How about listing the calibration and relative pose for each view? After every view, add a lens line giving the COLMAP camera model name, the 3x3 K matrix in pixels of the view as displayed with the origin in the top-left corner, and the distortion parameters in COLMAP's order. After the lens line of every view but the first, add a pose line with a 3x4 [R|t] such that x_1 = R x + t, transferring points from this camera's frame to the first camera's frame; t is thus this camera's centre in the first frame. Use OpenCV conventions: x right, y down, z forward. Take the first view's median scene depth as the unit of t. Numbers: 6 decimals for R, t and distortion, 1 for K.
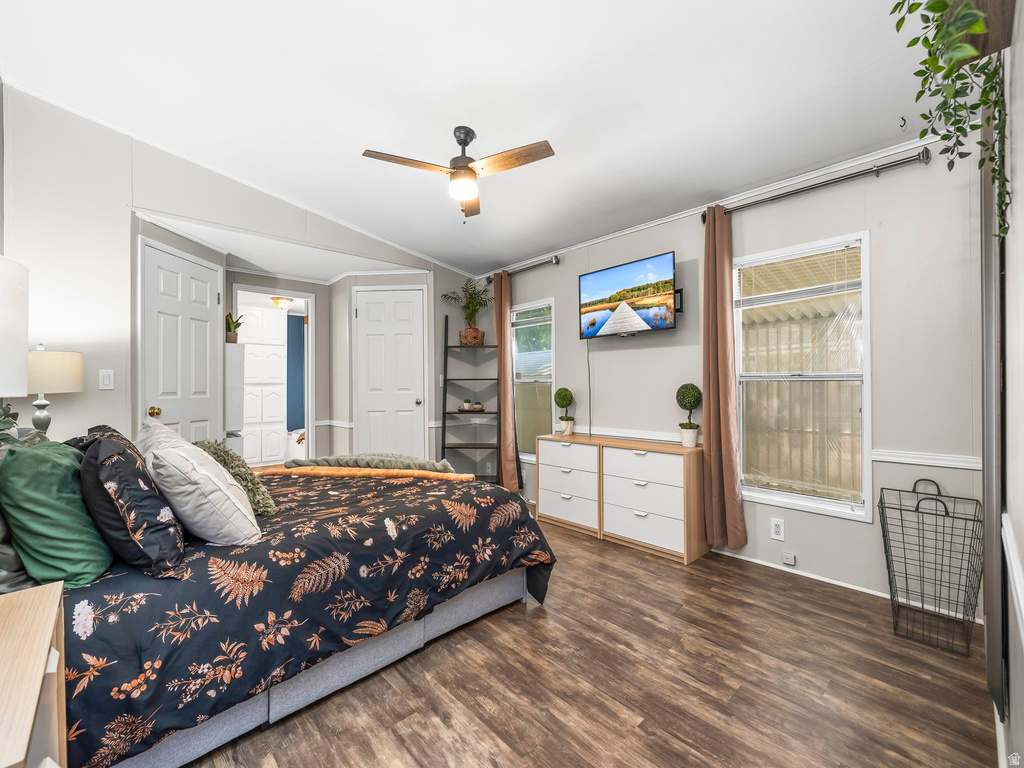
lens RADIAL K [[430.7, 0, 511.8], [0, 430.7, 387.7], [0, 0, 1]] dist [-0.001721, 0.001008]
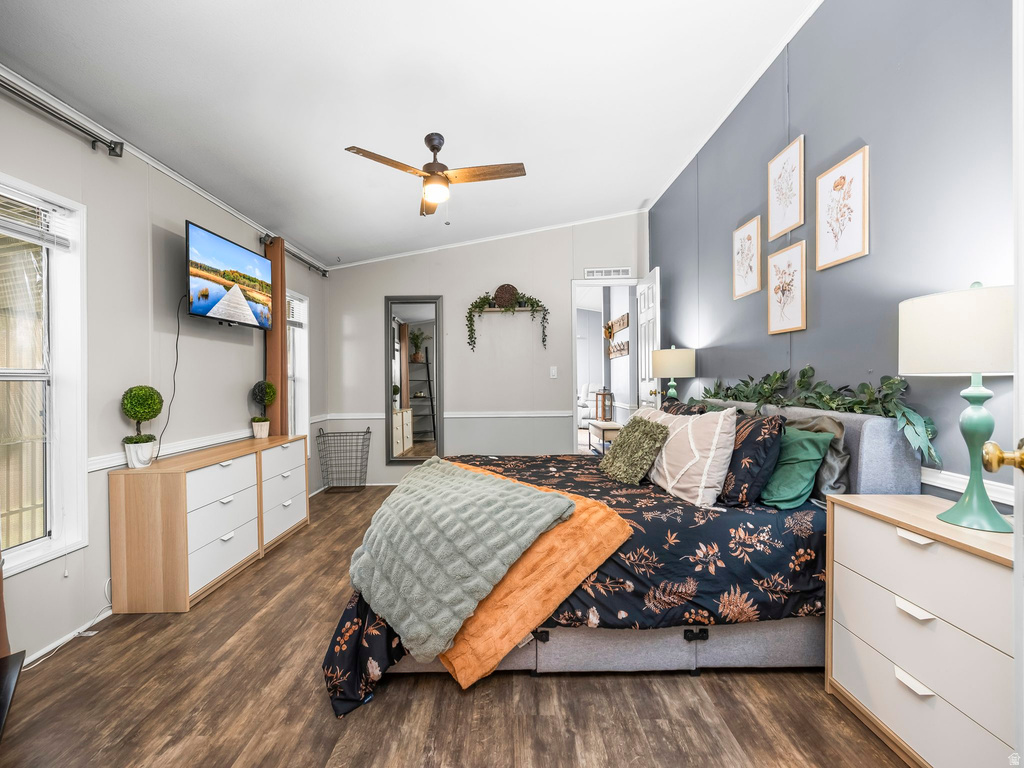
lens RADIAL K [[430.7, 0, 511.3], [0, 430.7, 383.6], [0, 0, 1]] dist [-0.001721, 0.001008]
pose [[-0.750931, 0.015057, 0.660209, -0.741381], [0.012198, 0.999886, -0.008930, 0.015601], [-0.660268, 0.001348, -0.751029, 1.306788]]
